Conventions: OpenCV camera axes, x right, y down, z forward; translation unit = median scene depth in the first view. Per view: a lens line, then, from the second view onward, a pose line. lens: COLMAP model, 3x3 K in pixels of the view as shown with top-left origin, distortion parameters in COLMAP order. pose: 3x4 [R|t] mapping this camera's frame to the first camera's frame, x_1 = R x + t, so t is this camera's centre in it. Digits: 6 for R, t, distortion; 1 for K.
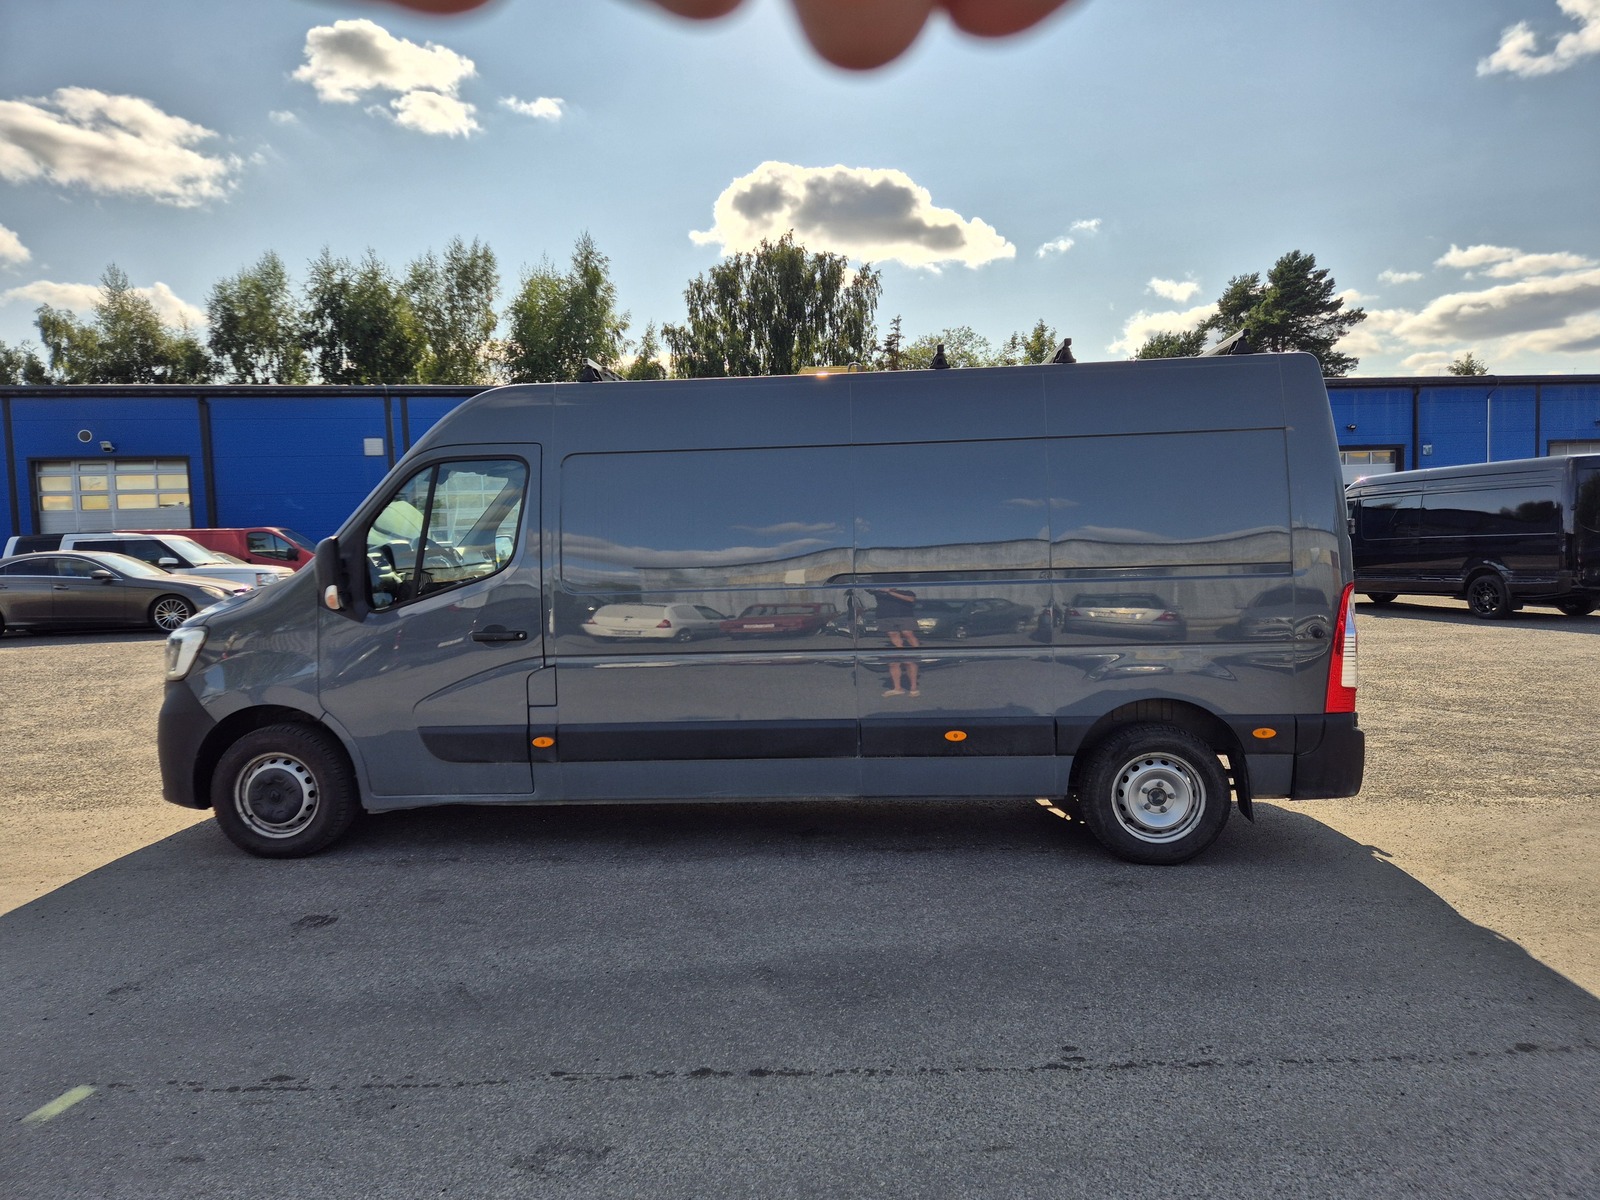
lens RADIAL K [[1071.9, 0, 797.1], [0, 1071.9, 622.1], [0, 0, 1]] dist [0.098971, -0.089376]
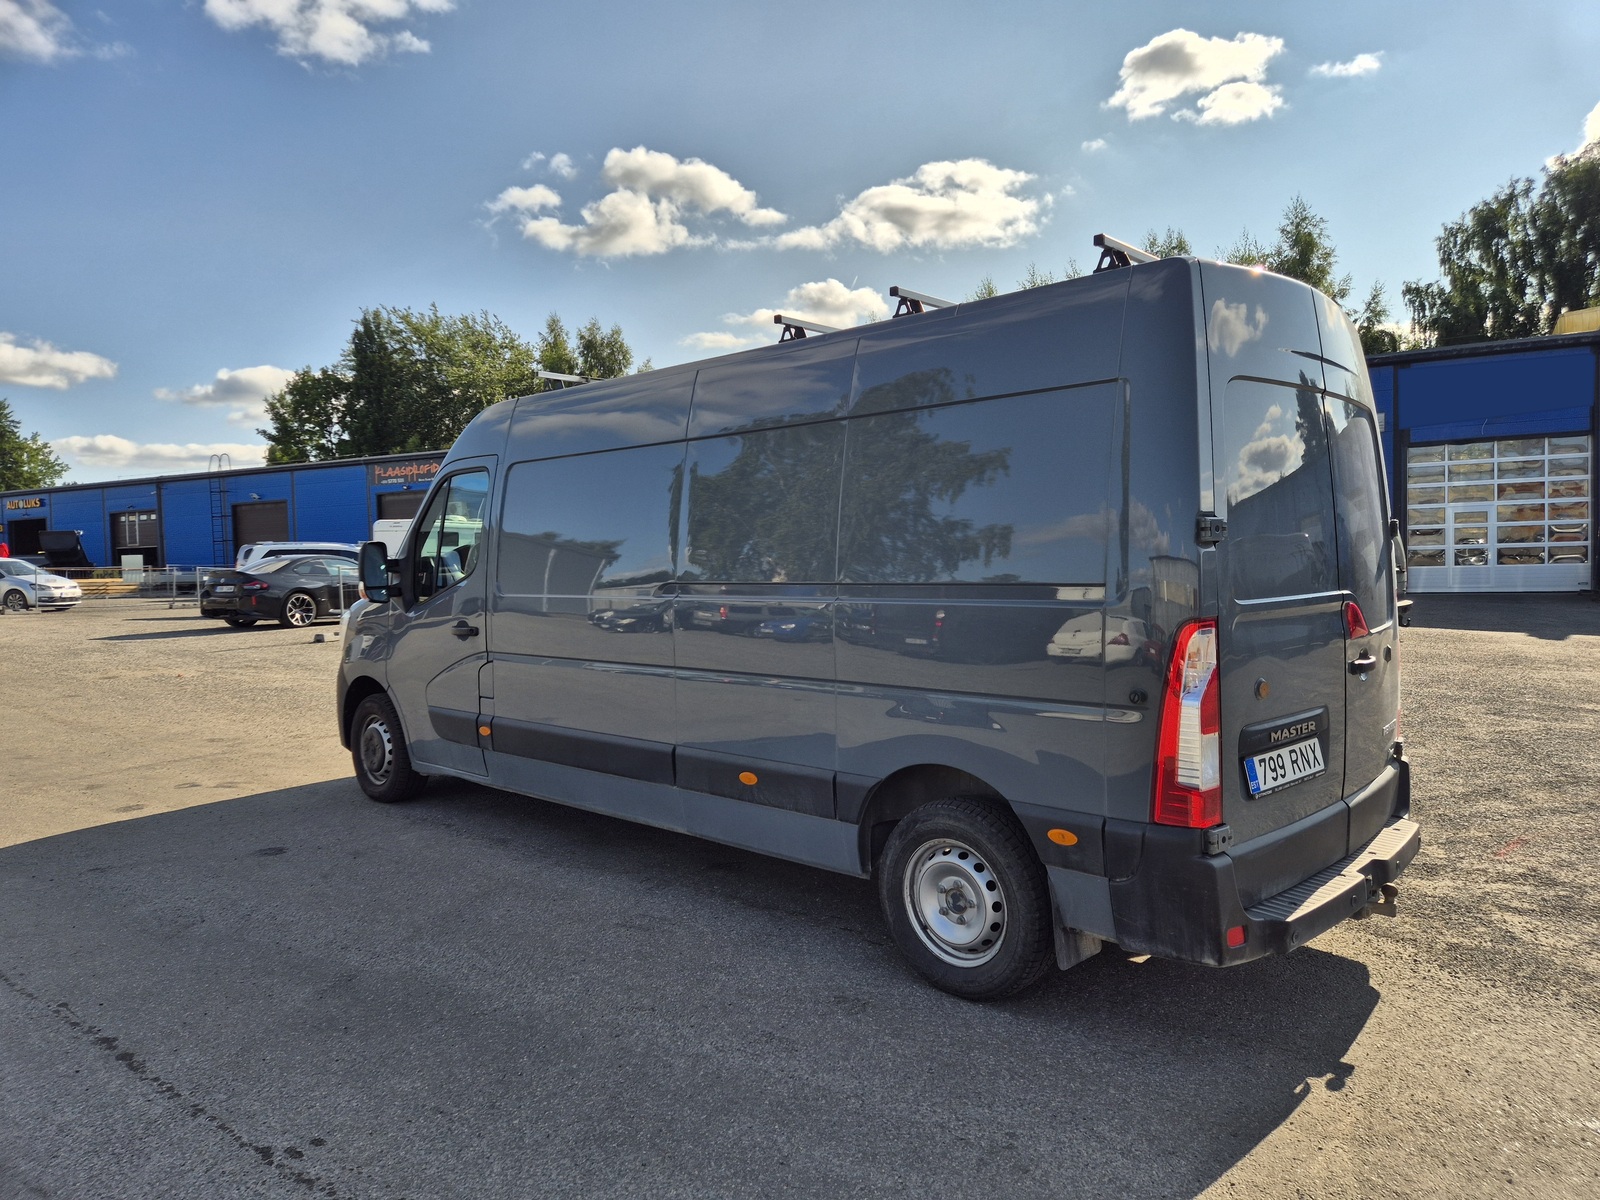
lens RADIAL K [[1068.7, 0, 791.9], [0, 1068.7, 606.3], [0, 0, 1]] dist [0.088455, -0.077175]
pose [[0.767753, 0.039681, -0.639516, 0.061192], [-0.046841, 0.998886, 0.005746, -0.003069], [0.639032, 0.025544, 0.768756, 0.032169]]
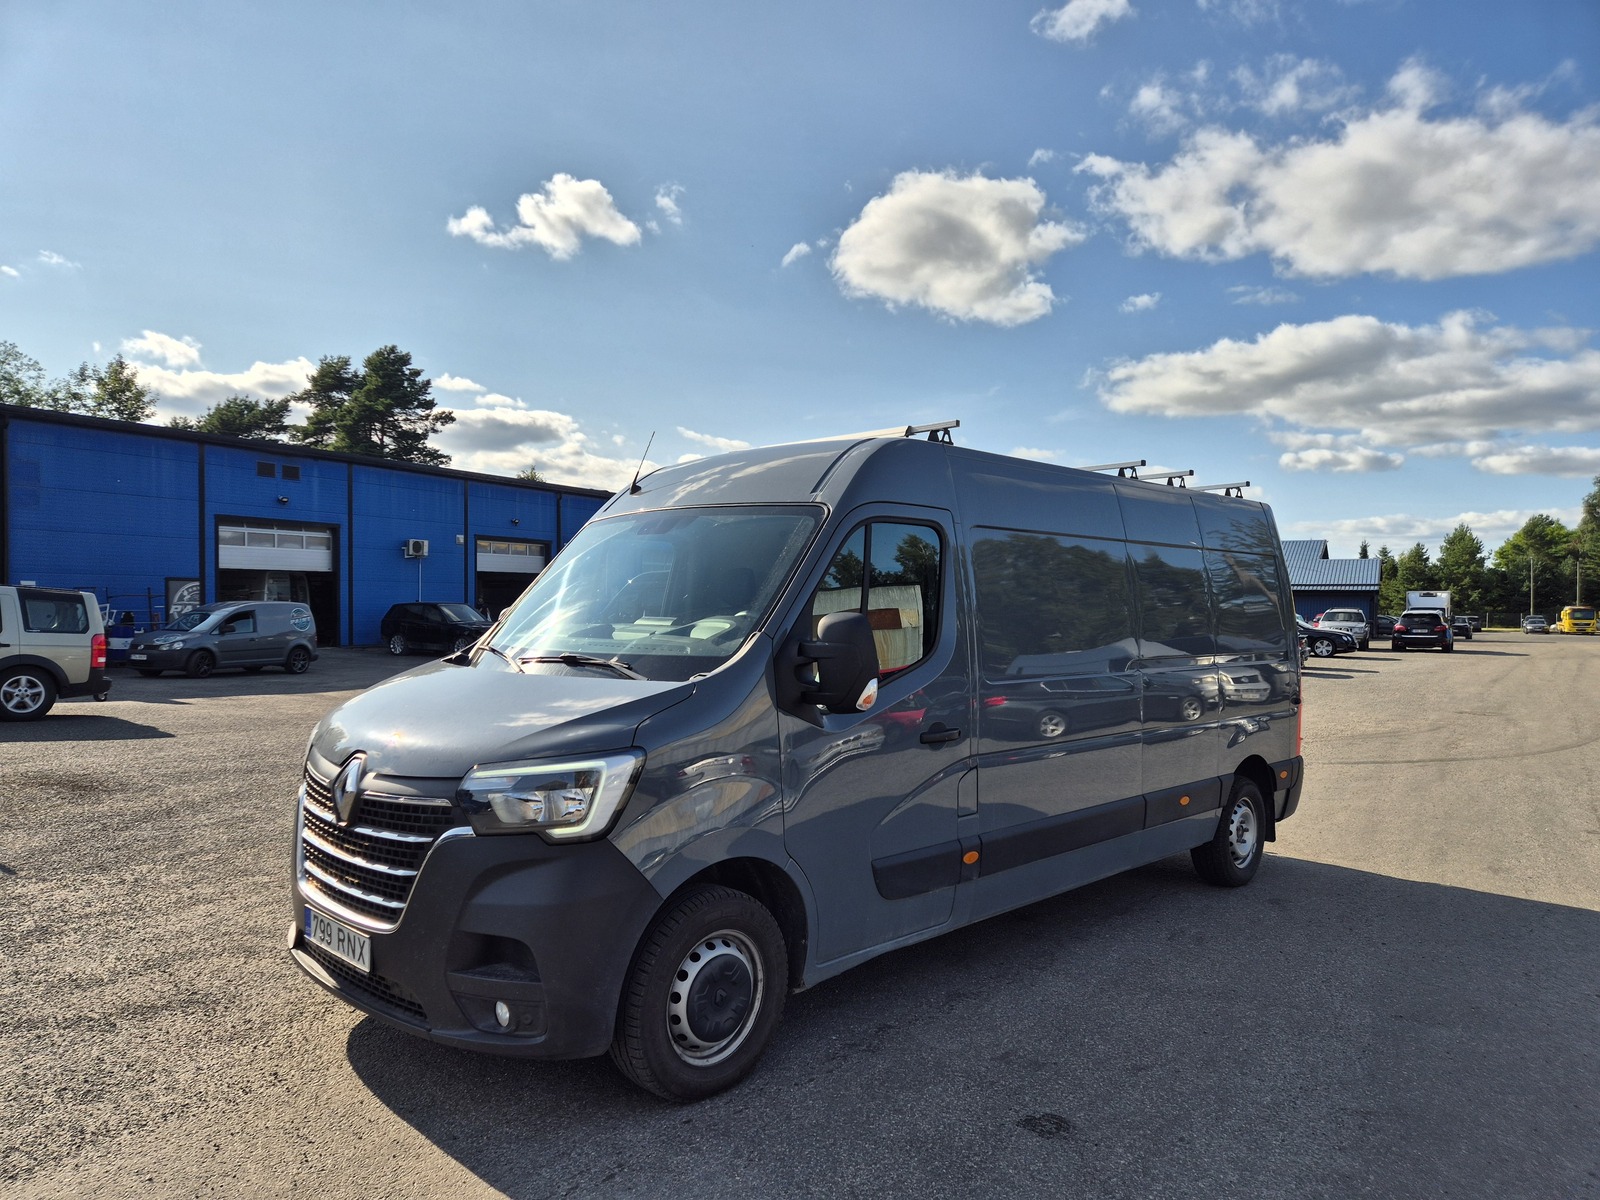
lens RADIAL K [[1071.9, 0, 797.1], [0, 1071.9, 622.1], [0, 0, 1]] dist [0.098971, -0.089376]
pose [[0.644713, 0.022013, 0.764108, -0.087686], [0.032323, 0.997906, -0.056020, -0.002842], [-0.763741, 0.060815, 0.642652, 0.048108]]
